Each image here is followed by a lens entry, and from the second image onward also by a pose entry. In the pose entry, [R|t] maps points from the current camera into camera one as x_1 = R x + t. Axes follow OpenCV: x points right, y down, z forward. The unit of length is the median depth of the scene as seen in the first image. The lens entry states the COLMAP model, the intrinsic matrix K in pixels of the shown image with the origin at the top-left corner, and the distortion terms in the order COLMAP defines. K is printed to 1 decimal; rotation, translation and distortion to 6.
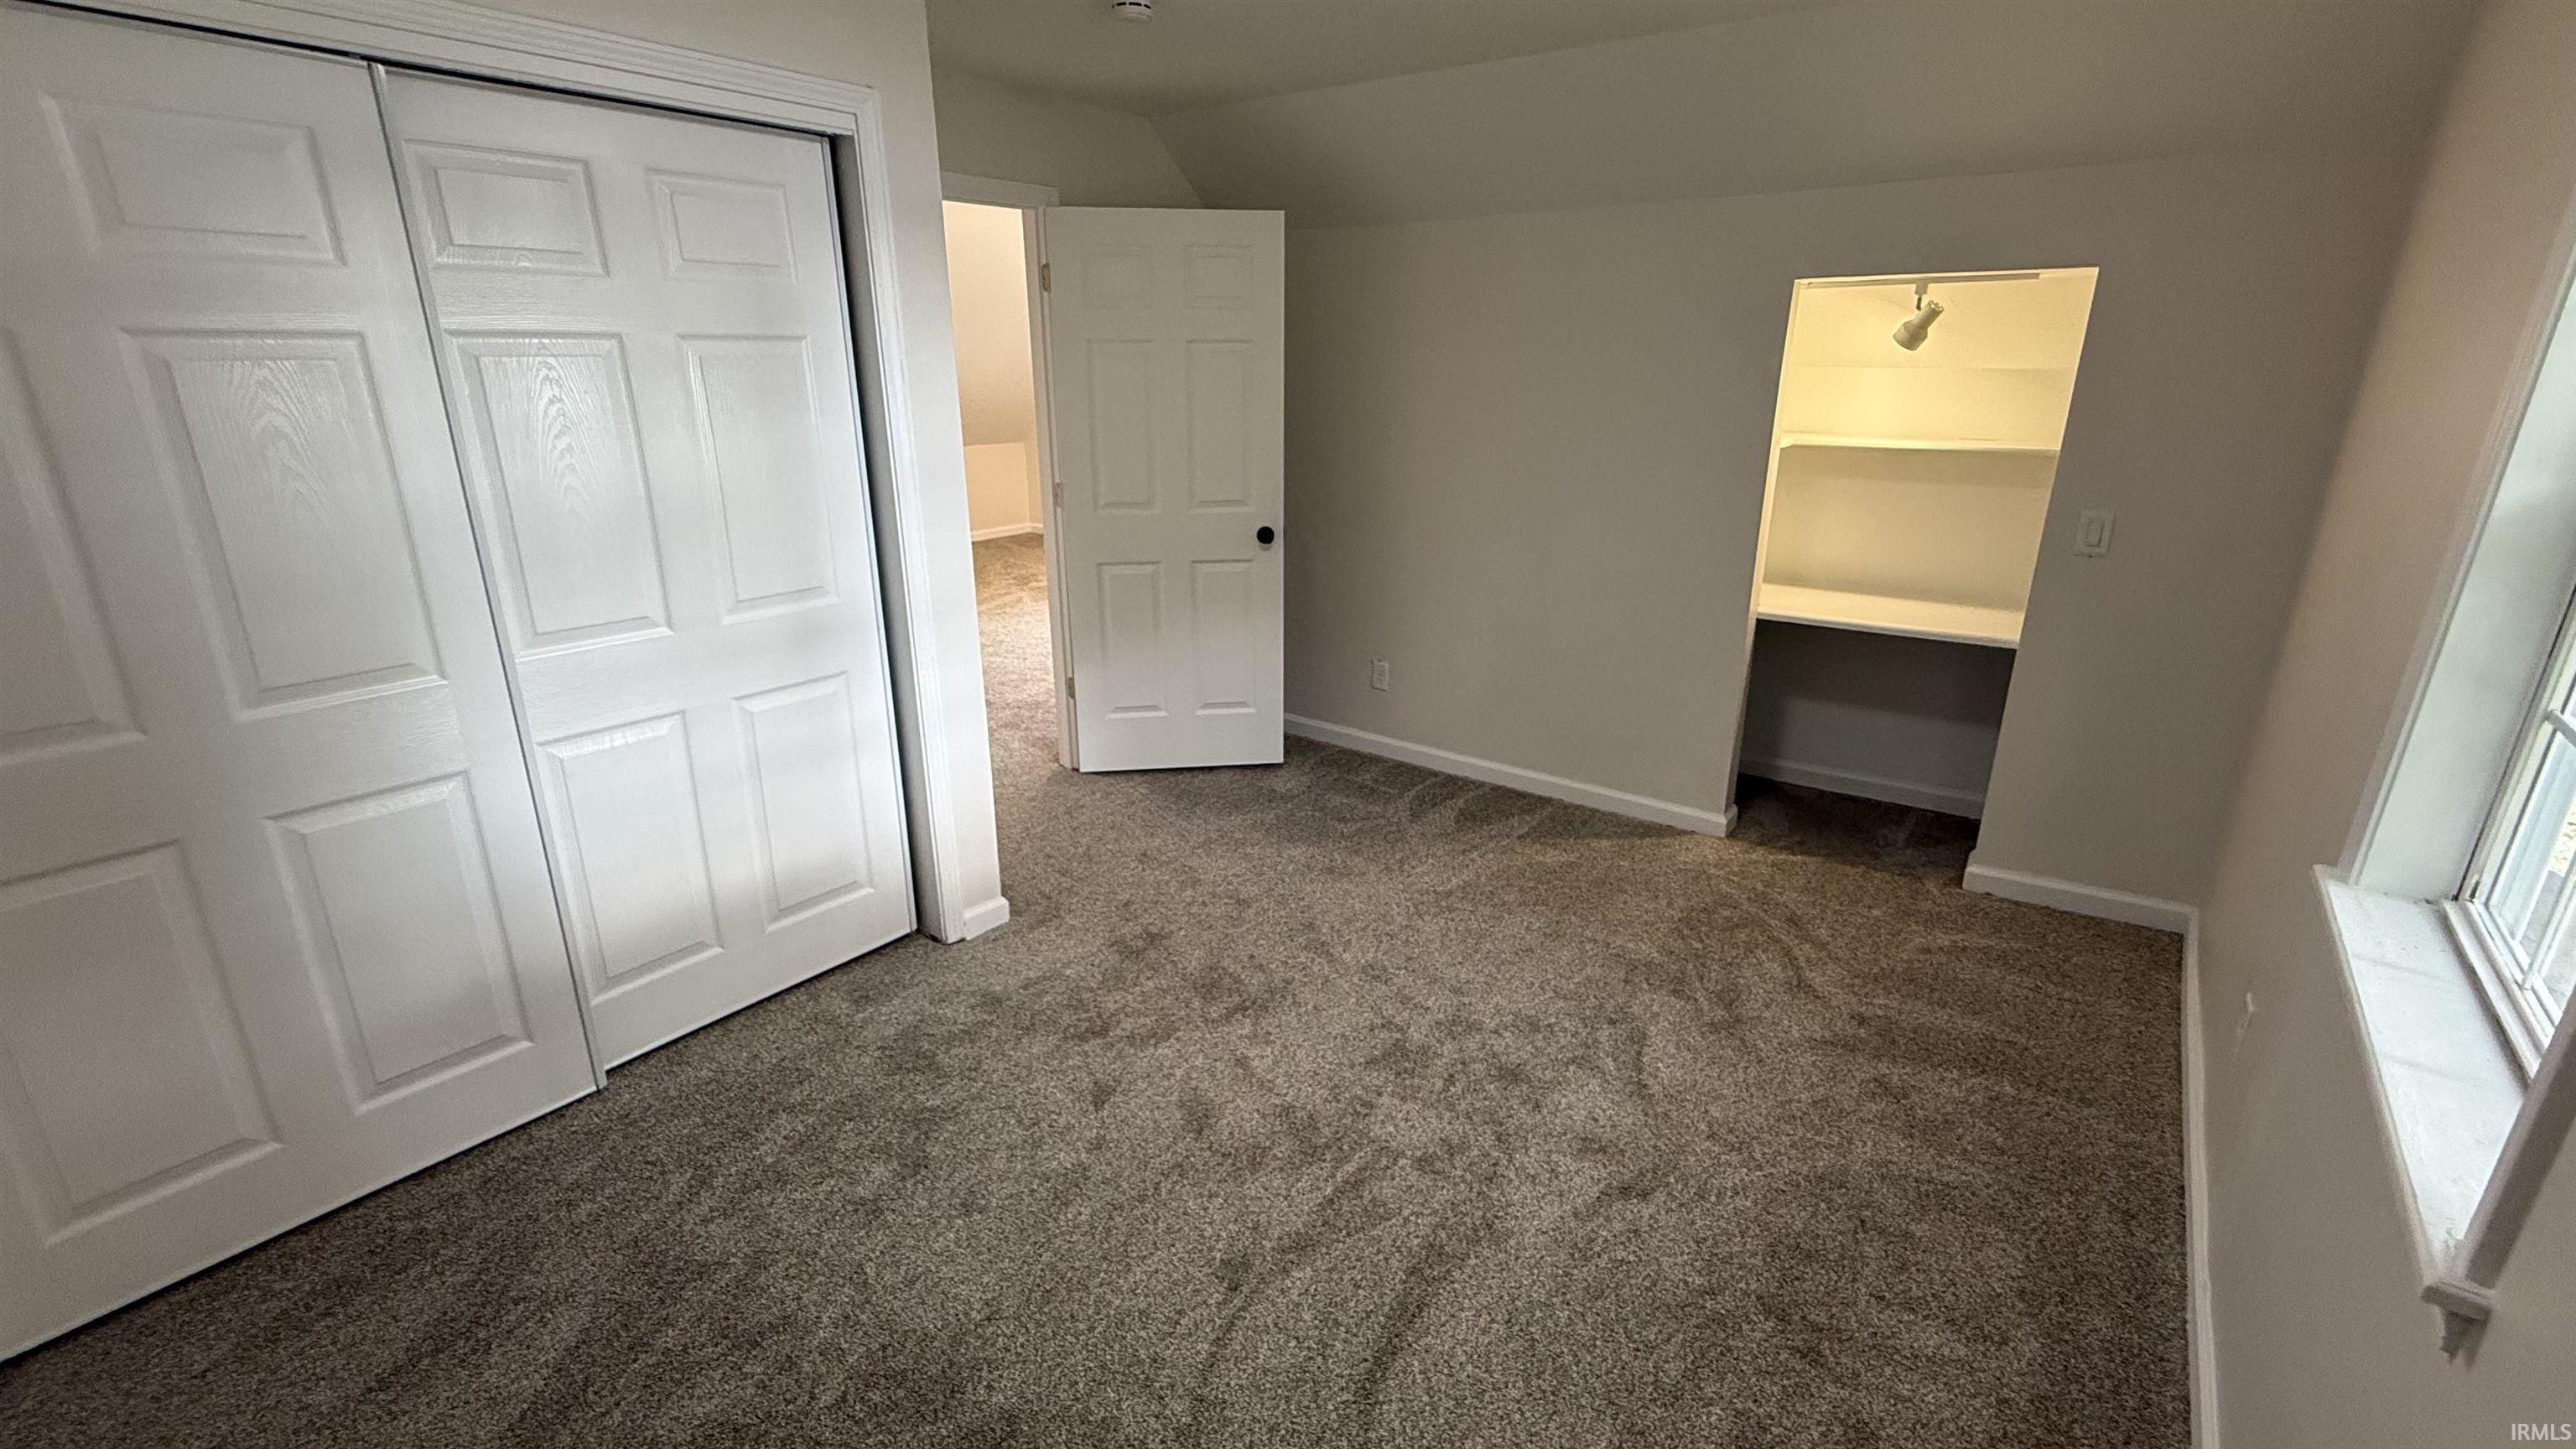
lens RADIAL K [[1116.2, 0, 1288.0], [0, 1116.2, 724.5], [0, 0, 1]] dist [0.000086, 0.000031]
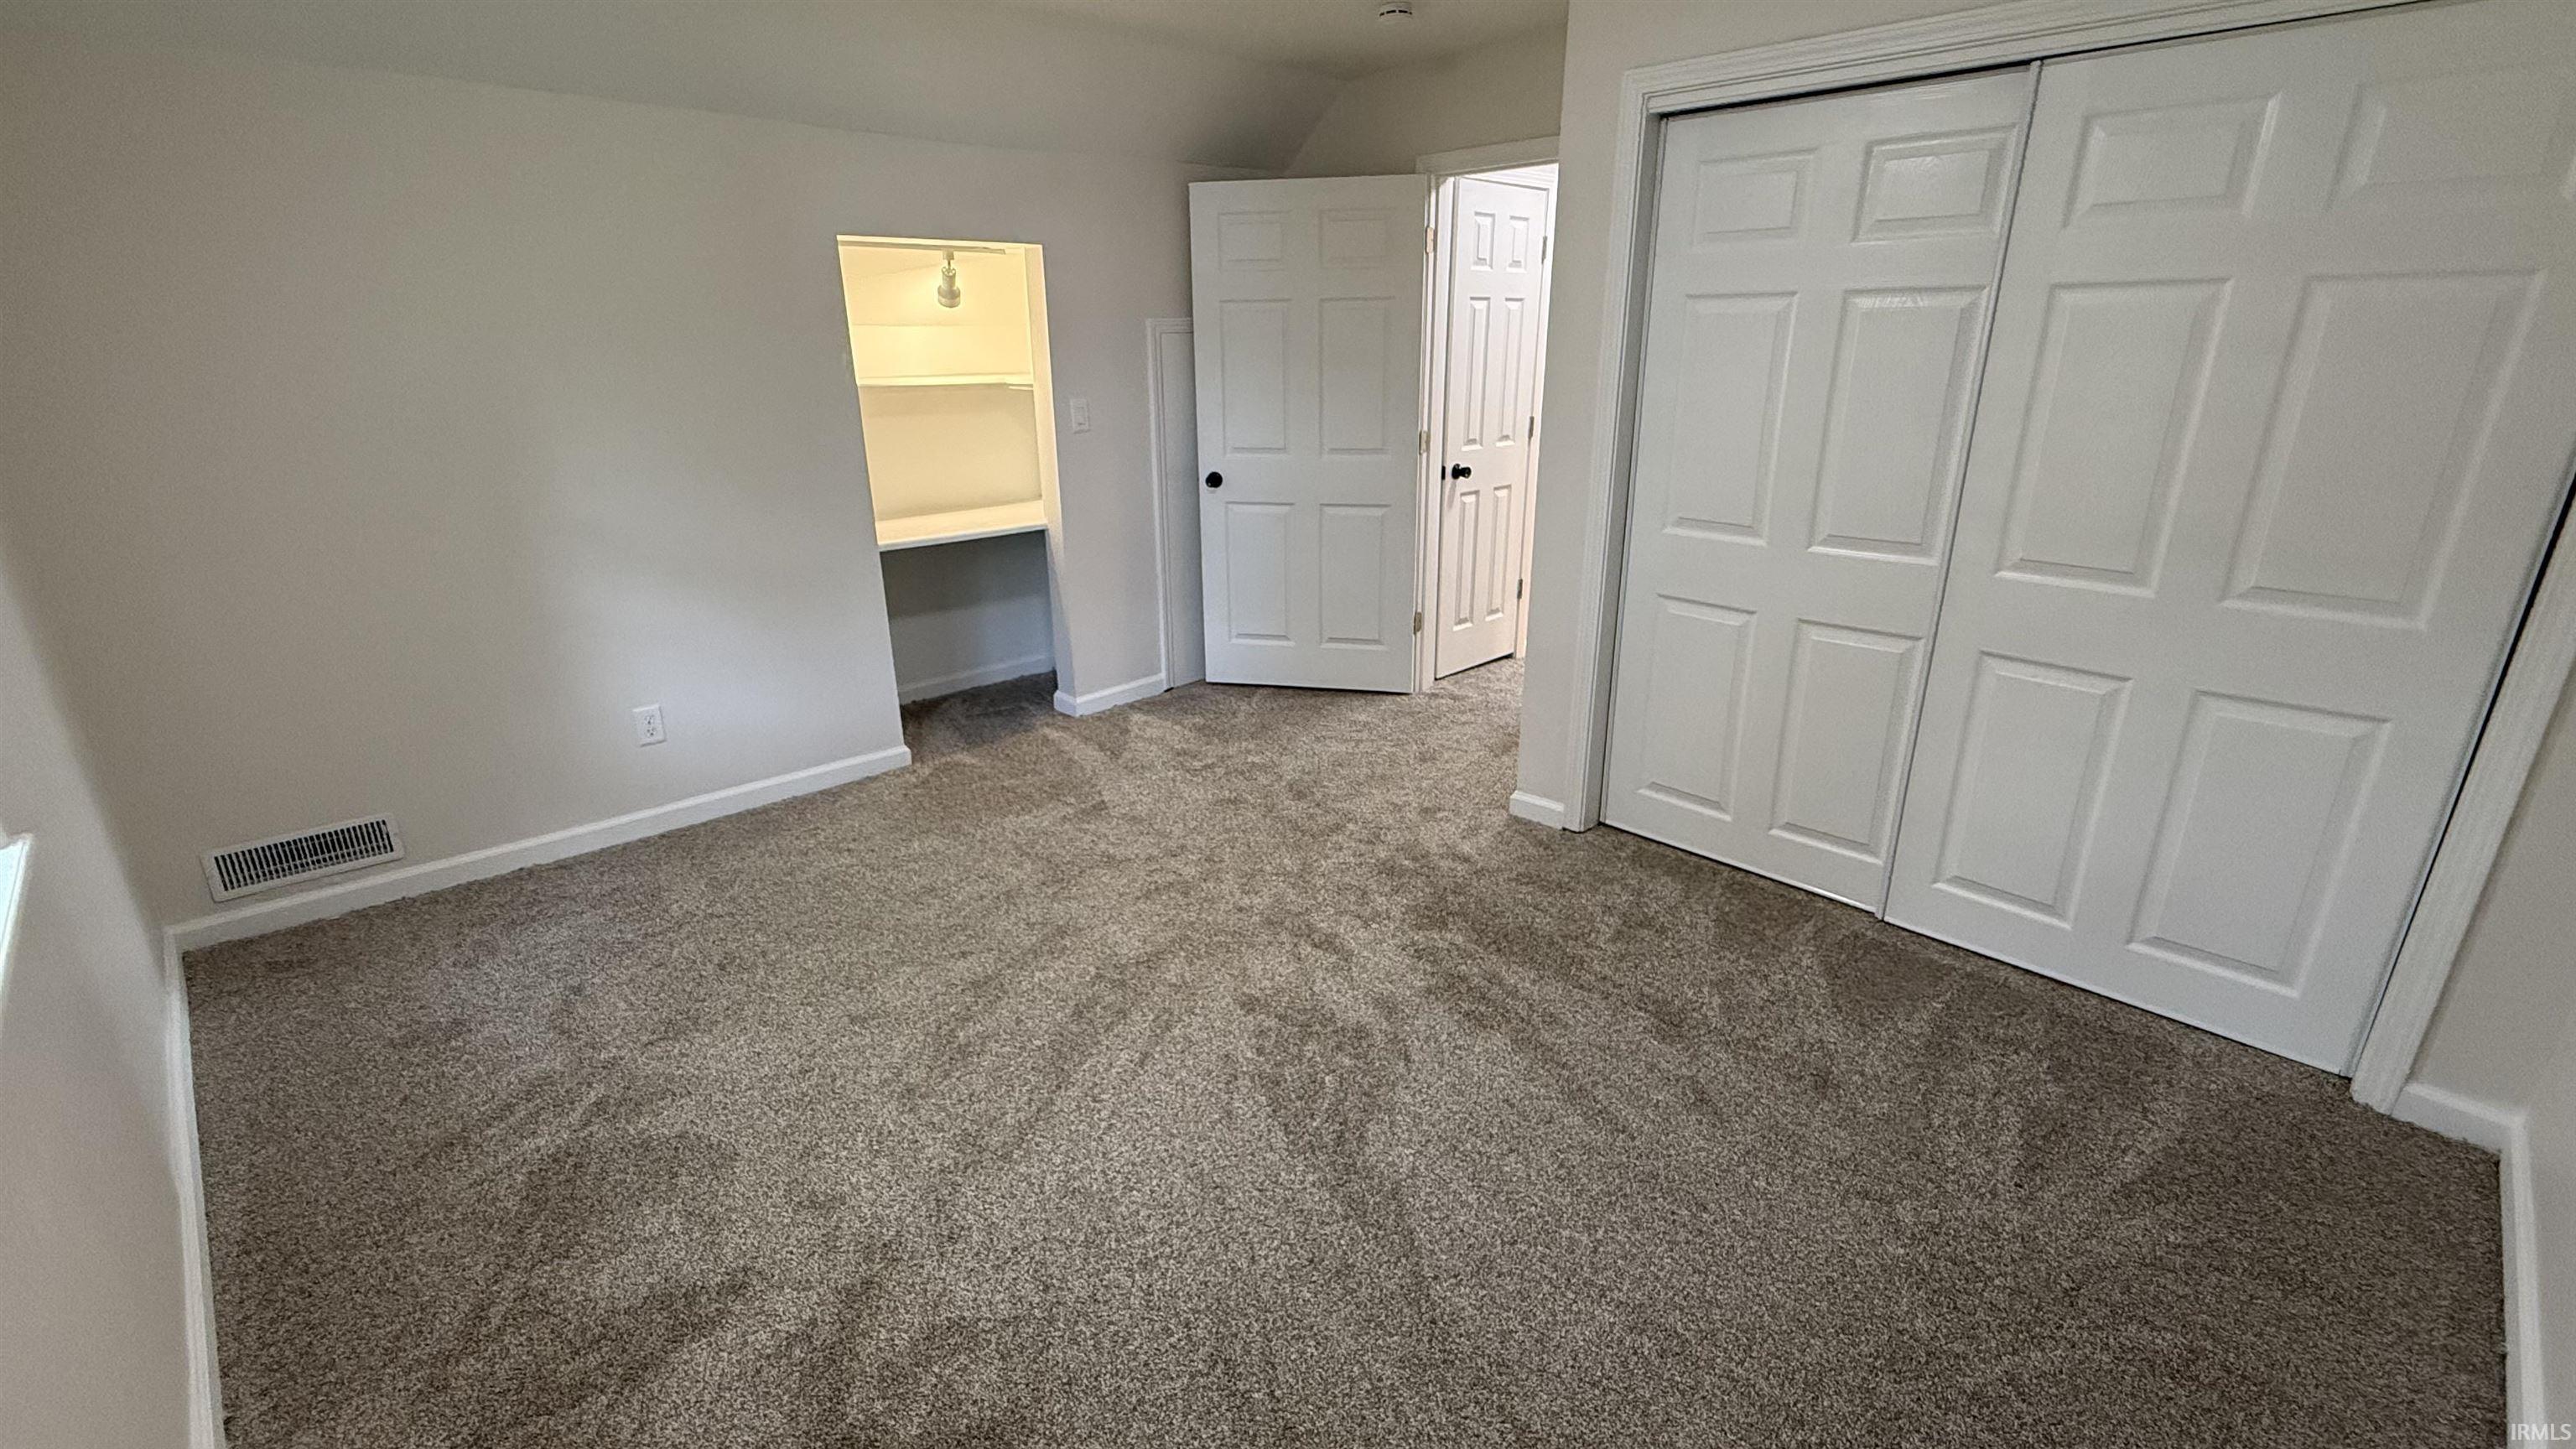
lens RADIAL K [[1116.2, 0, 1288.0], [0, 1116.2, 724.5], [0, 0, 1]] dist [0.000086, 0.000031]
pose [[0.150025, -0.327290, 0.932938, -0.618215], [0.291957, 0.916203, 0.274470, -0.140170], [-0.944592, 0.231200, 0.233008, 0.456656]]
